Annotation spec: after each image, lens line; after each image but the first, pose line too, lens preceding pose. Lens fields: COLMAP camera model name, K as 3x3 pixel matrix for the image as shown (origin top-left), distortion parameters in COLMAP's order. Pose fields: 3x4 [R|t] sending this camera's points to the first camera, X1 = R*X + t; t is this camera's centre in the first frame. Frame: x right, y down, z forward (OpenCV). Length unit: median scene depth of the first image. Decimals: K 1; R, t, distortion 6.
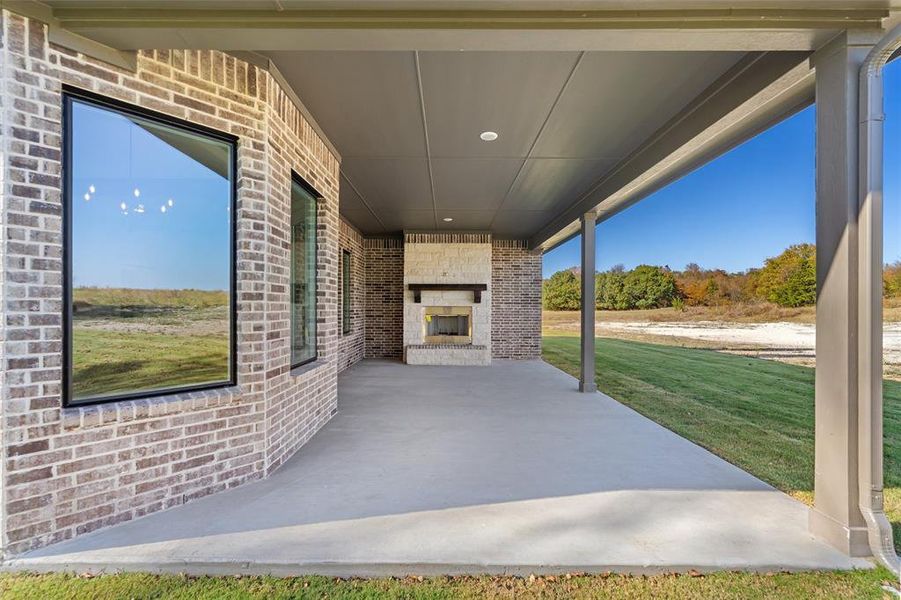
lens RADIAL K [[372.0, 0, 449.1], [0, 372.0, 306.4], [0, 0, 1]] dist [-0.000615, -0.000209]
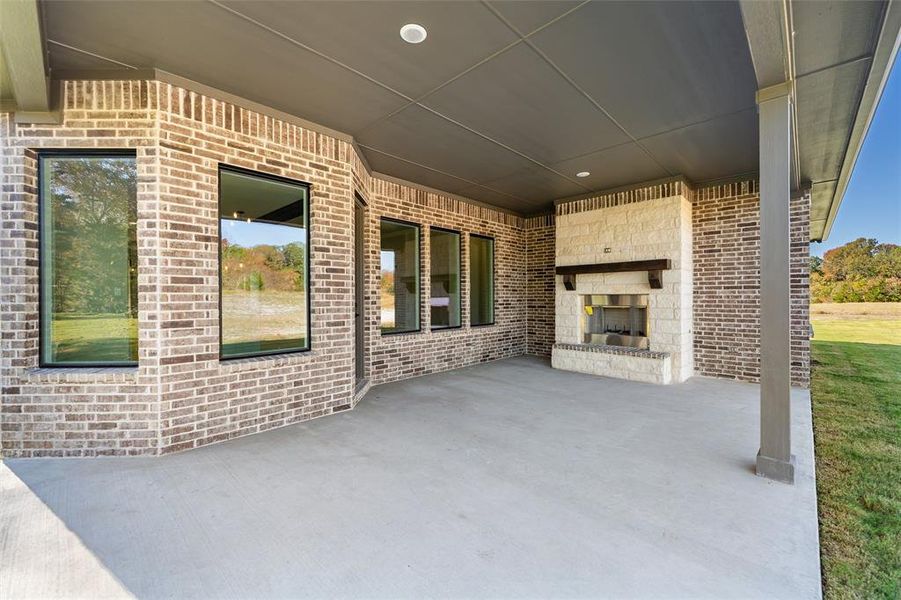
lens RADIAL K [[372.0, 0, 451.1], [0, 372.0, 297.0], [0, 0, 1]] dist [-0.000615, -0.000209]
pose [[0.710792, -0.009133, -0.703343, 0.904485], [0.010729, 0.999940, -0.002142, 0.010476], [0.703320, -0.006024, 0.710848, 0.856152]]
